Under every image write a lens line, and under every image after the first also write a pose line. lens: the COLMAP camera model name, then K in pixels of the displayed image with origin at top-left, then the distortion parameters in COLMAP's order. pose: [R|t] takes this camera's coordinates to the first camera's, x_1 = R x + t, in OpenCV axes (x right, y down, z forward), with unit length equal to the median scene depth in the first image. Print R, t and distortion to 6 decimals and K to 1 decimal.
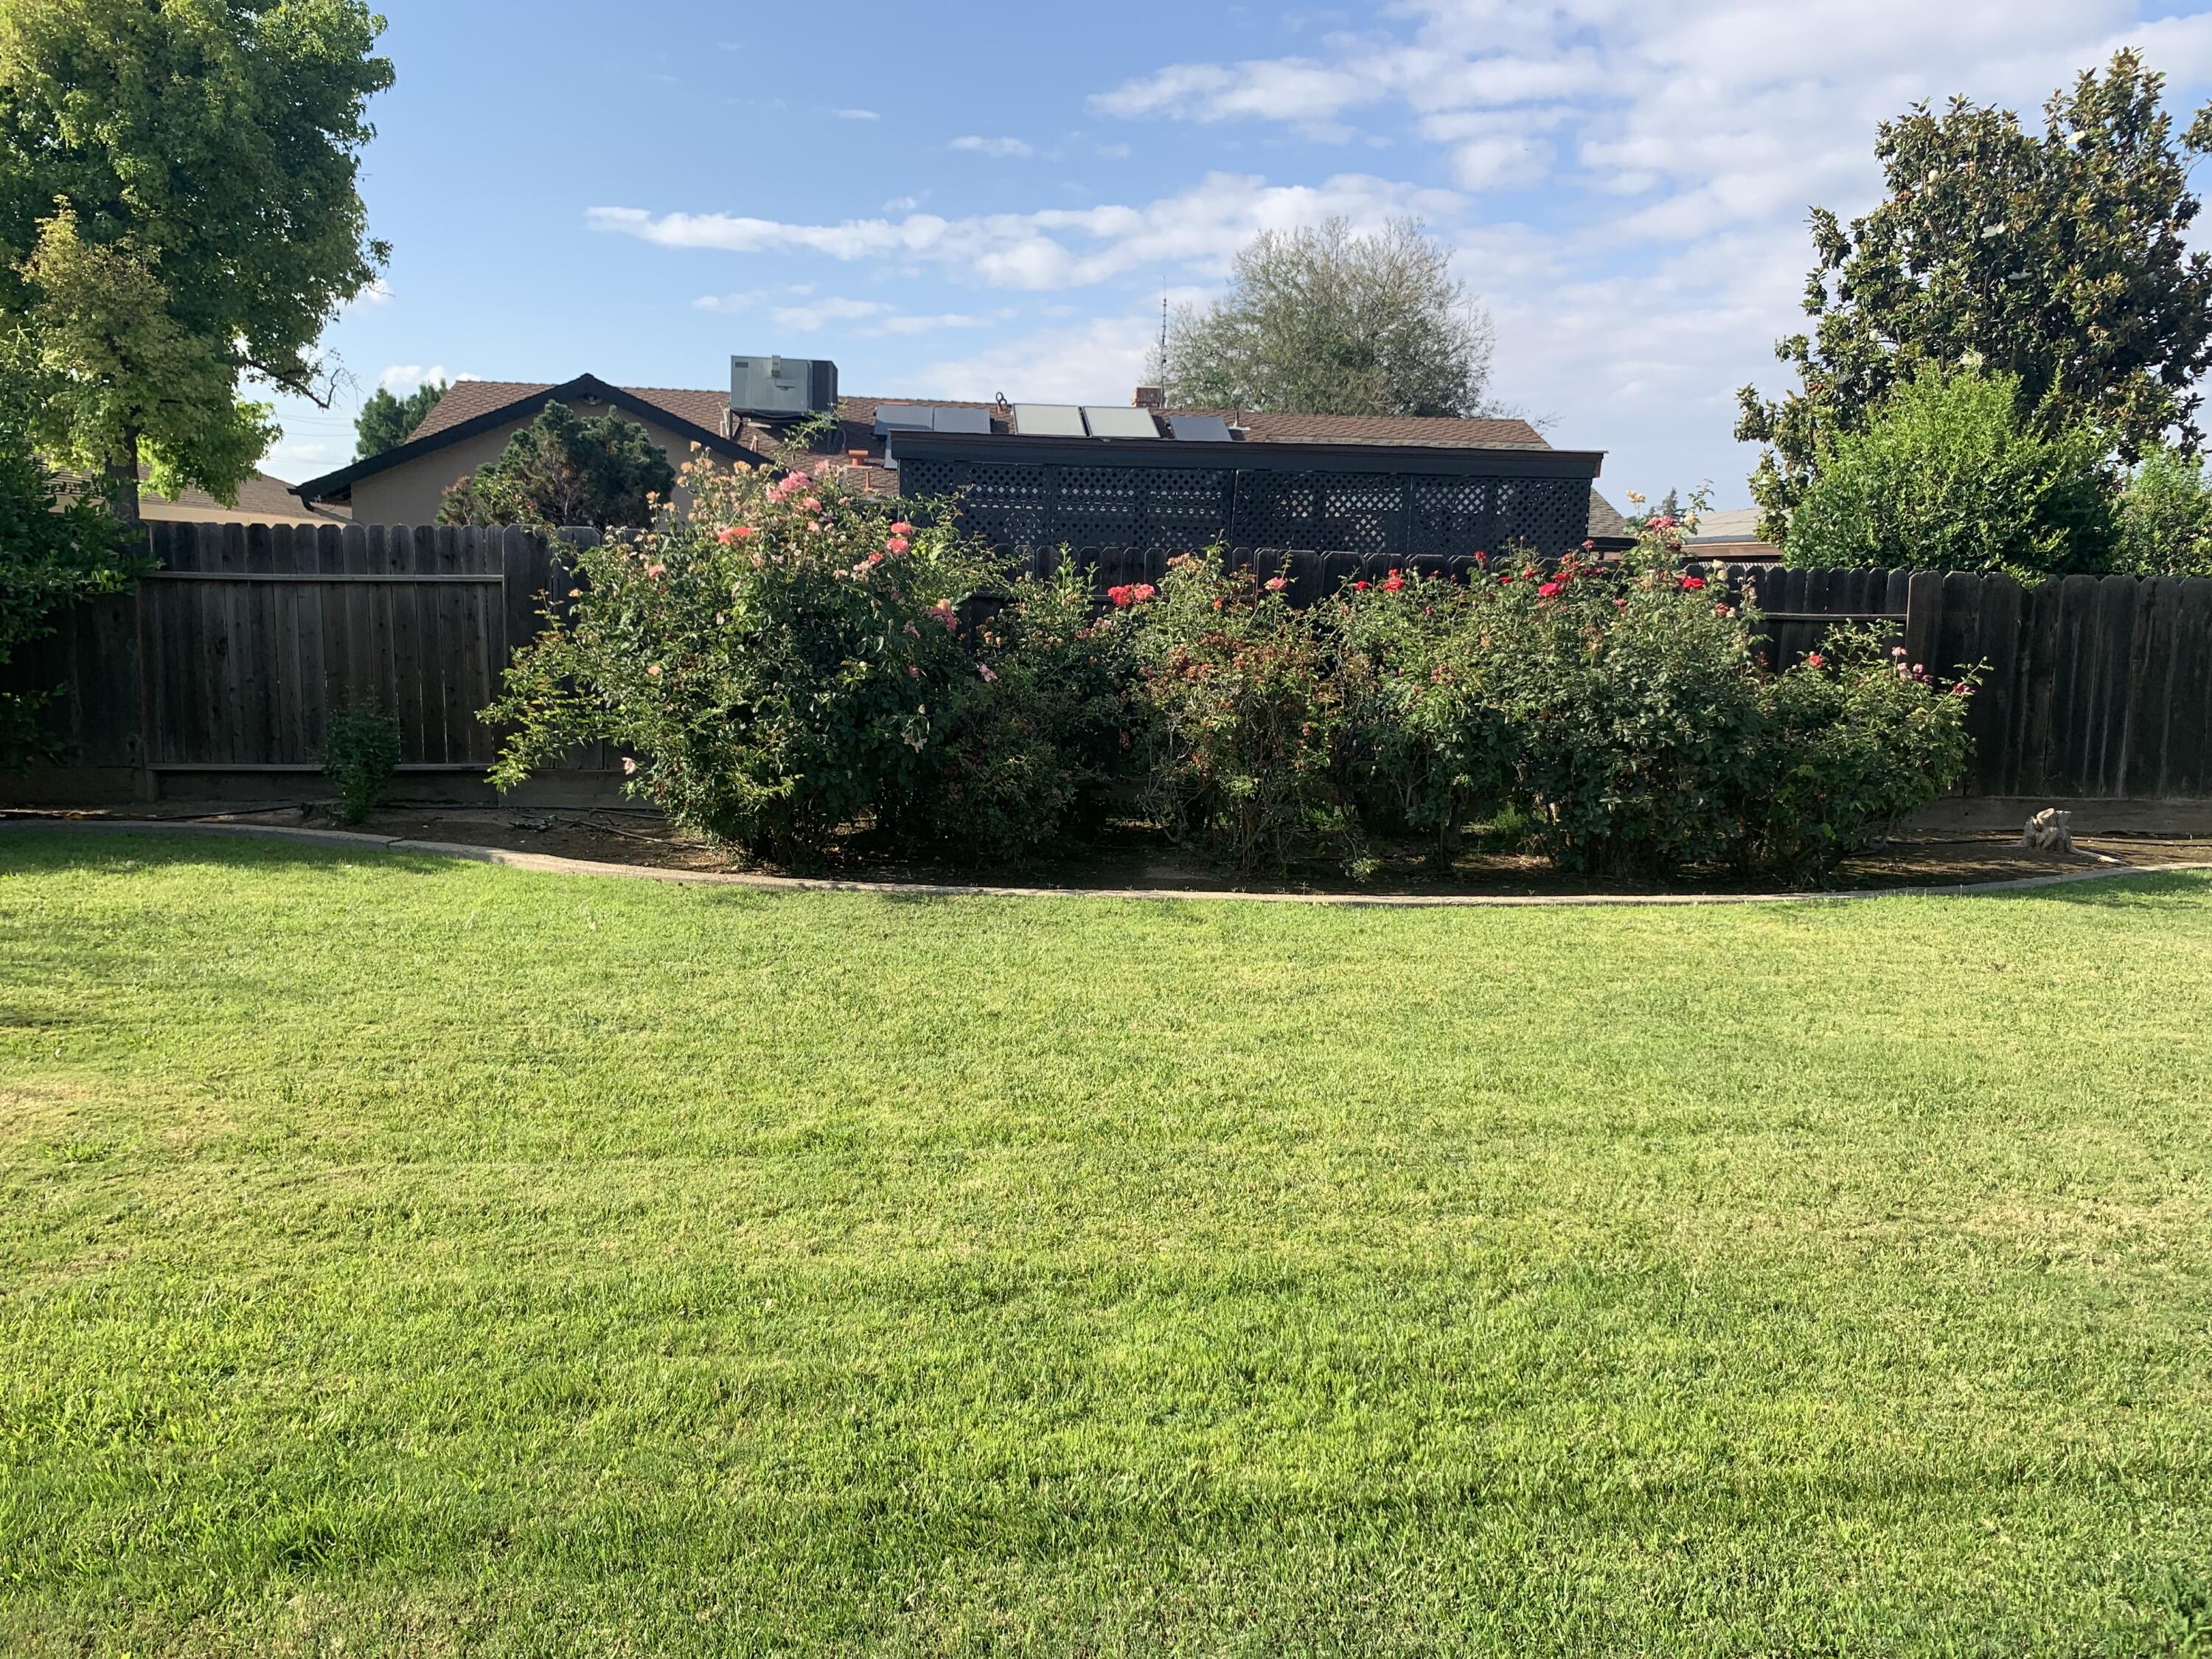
lens RADIAL K [[1711.8, 0, 1106.0], [0, 1711.8, 829.5], [0, 0, 1]] dist [0.004244, 0.001460]
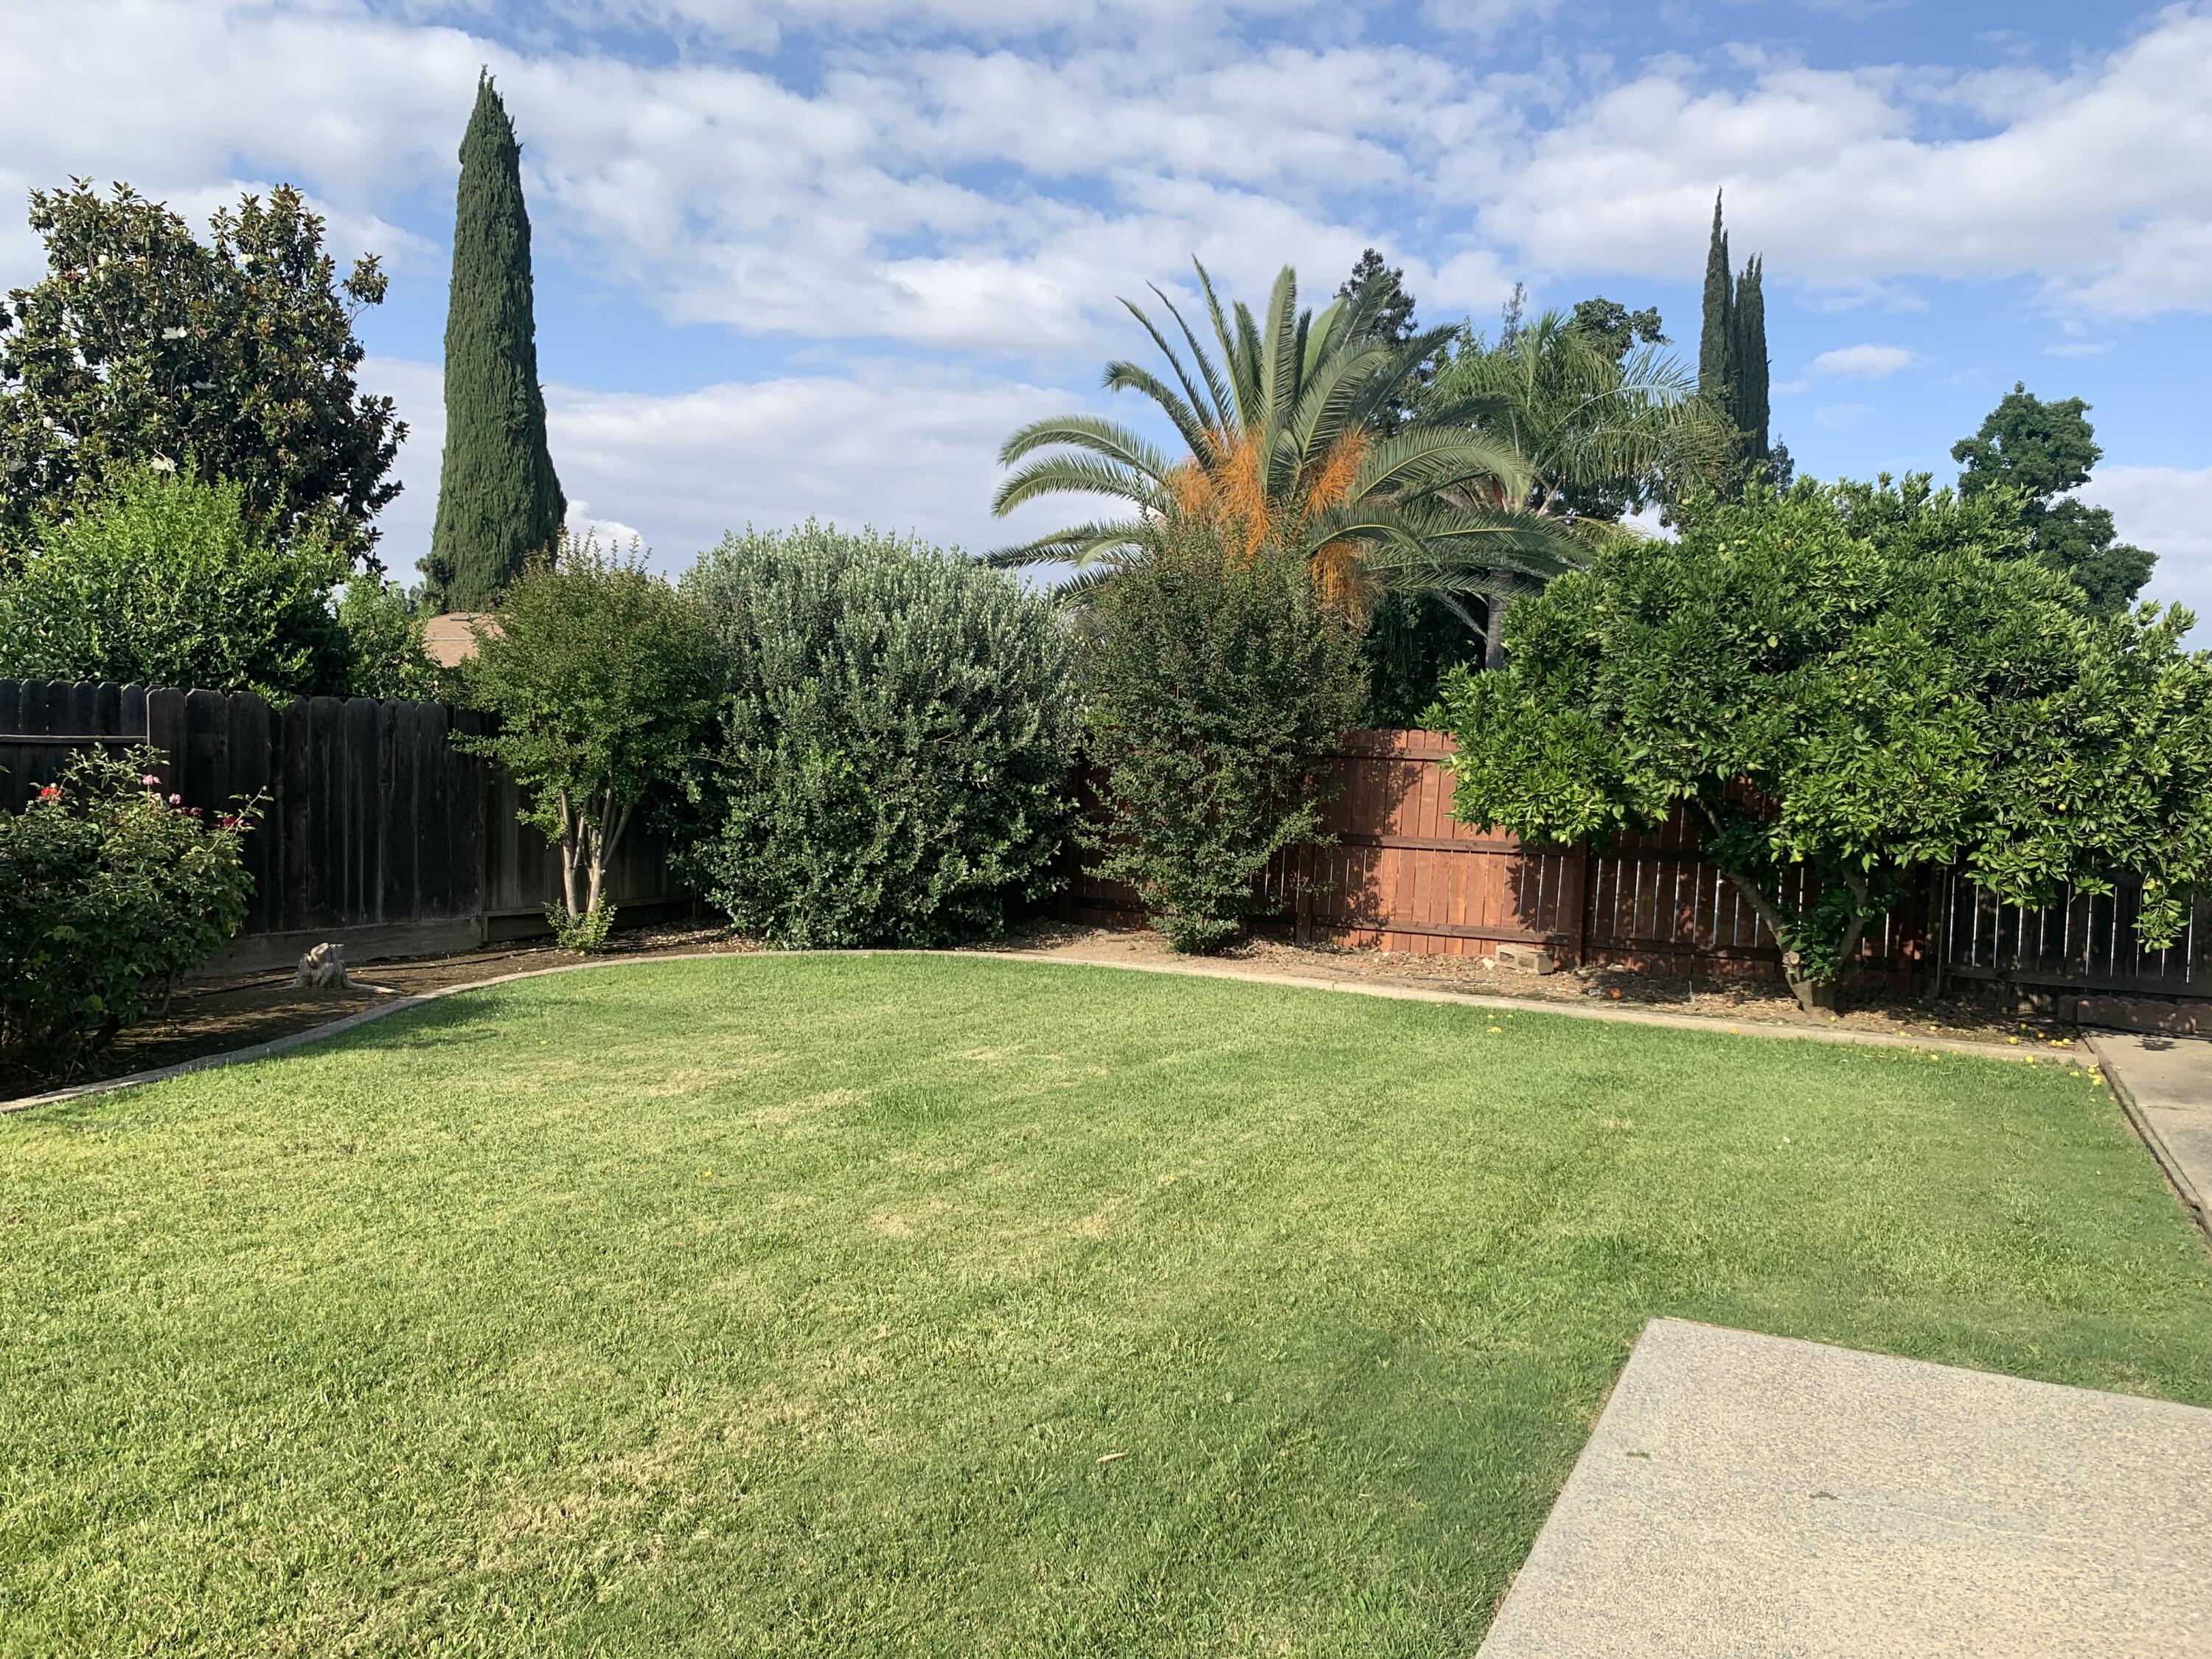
lens RADIAL K [[1711.8, 0, 1106.0], [0, 1711.8, 829.5], [0, 0, 1]] dist [0.004244, 0.001460]
pose [[0.560383, -0.038522, 0.827337, 0.015280], [0.094493, 0.995369, -0.017658, -0.015630], [-0.822825, 0.088072, 0.561428, 0.104355]]
